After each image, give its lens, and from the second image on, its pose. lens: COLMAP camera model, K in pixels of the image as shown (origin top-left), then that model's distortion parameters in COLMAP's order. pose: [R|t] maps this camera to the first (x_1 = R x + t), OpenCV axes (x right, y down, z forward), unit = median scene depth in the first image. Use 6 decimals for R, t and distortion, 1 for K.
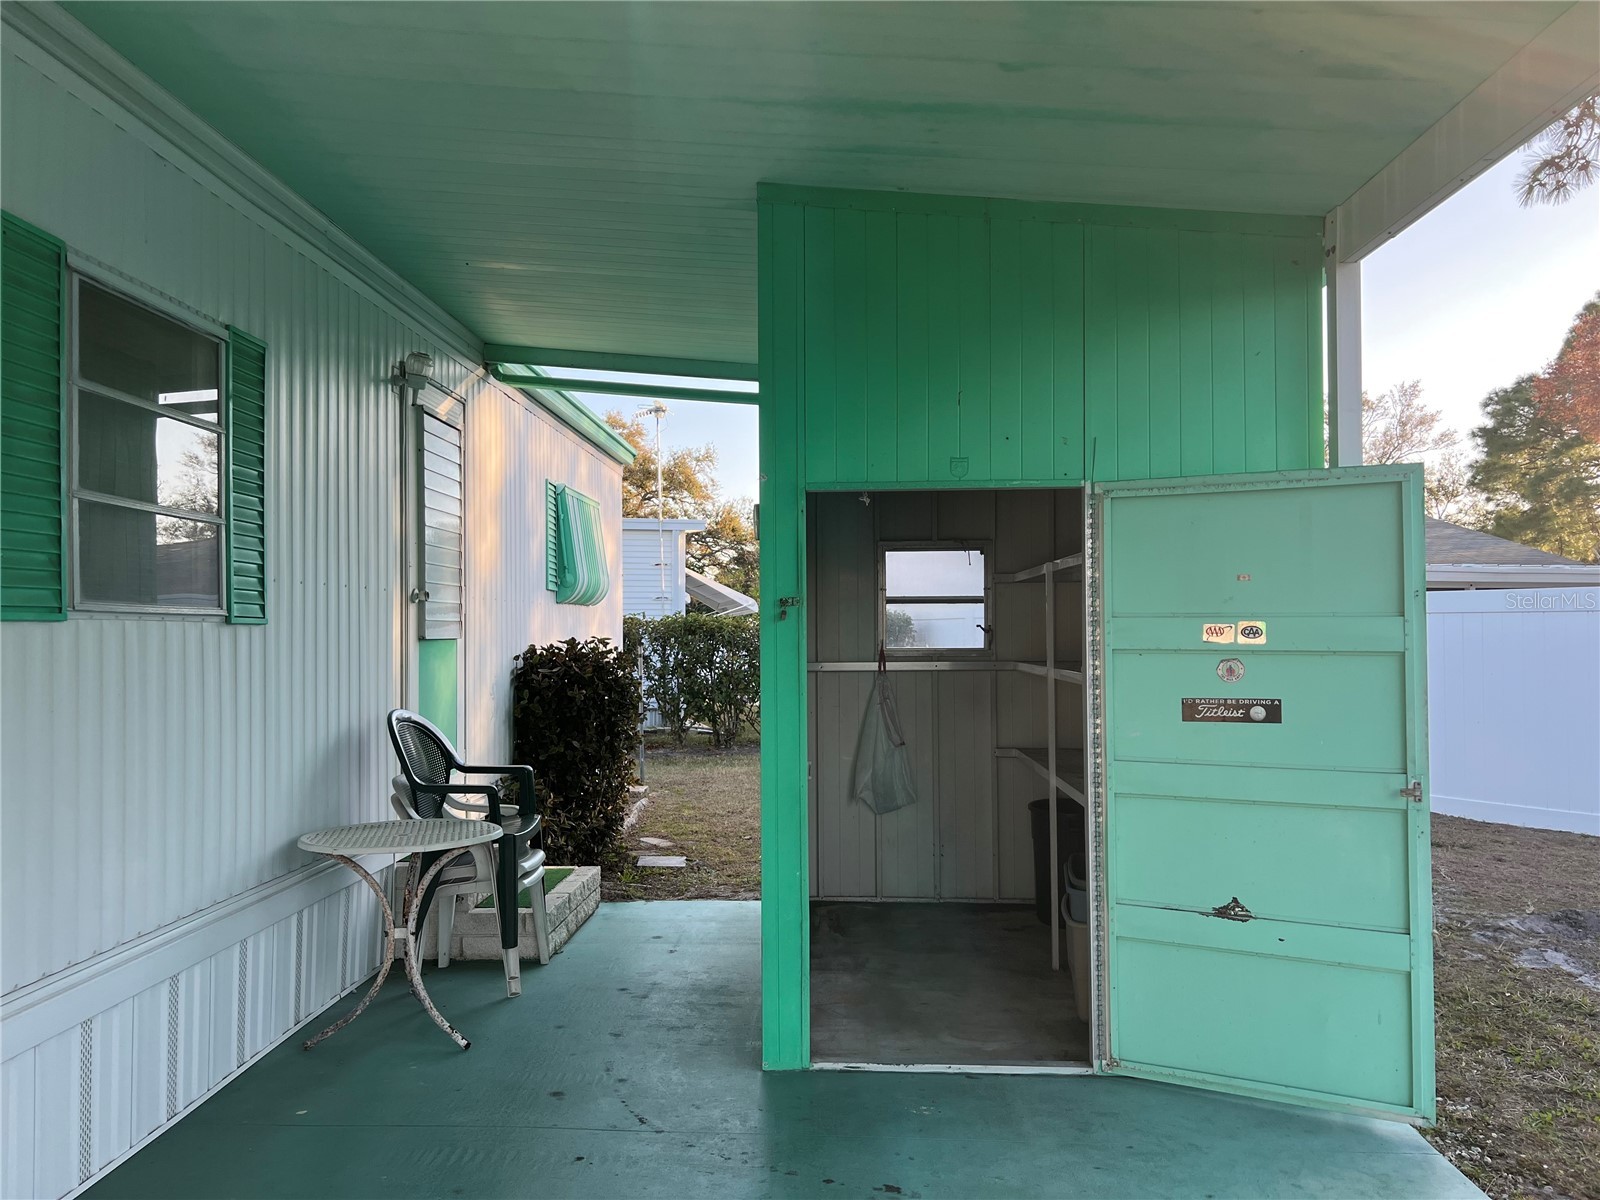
lens RADIAL K [[1211.0, 0, 796.9], [0, 1211.0, 606.3], [0, 0, 1]] dist [0.089071, -0.000788]
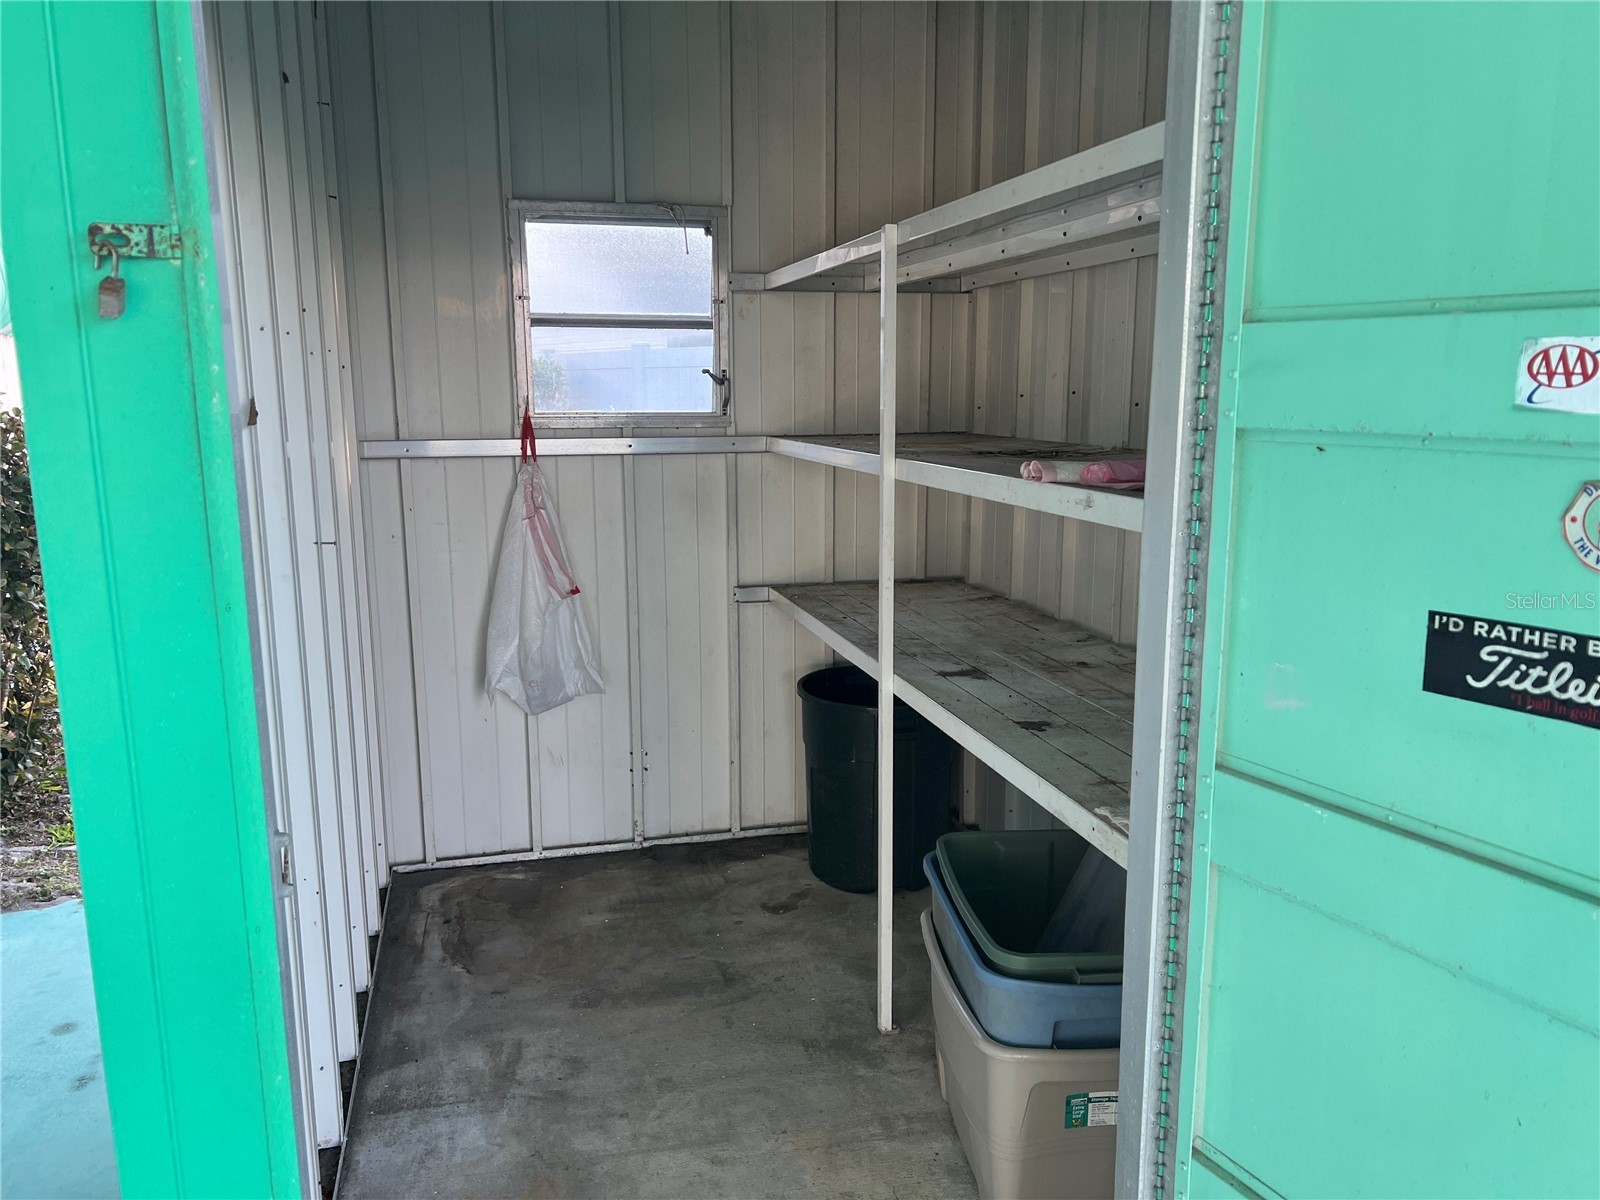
lens RADIAL K [[1211.0, 0, 801.0], [0, 1211.0, 616.2], [0, 0, 1]] dist [0.089071, -0.000788]
pose [[0.957597, -0.052298, 0.283326, 0.029220], [-0.007611, 0.978452, 0.206333, 0.010784], [-0.288011, -0.199740, 0.936565, 0.448632]]
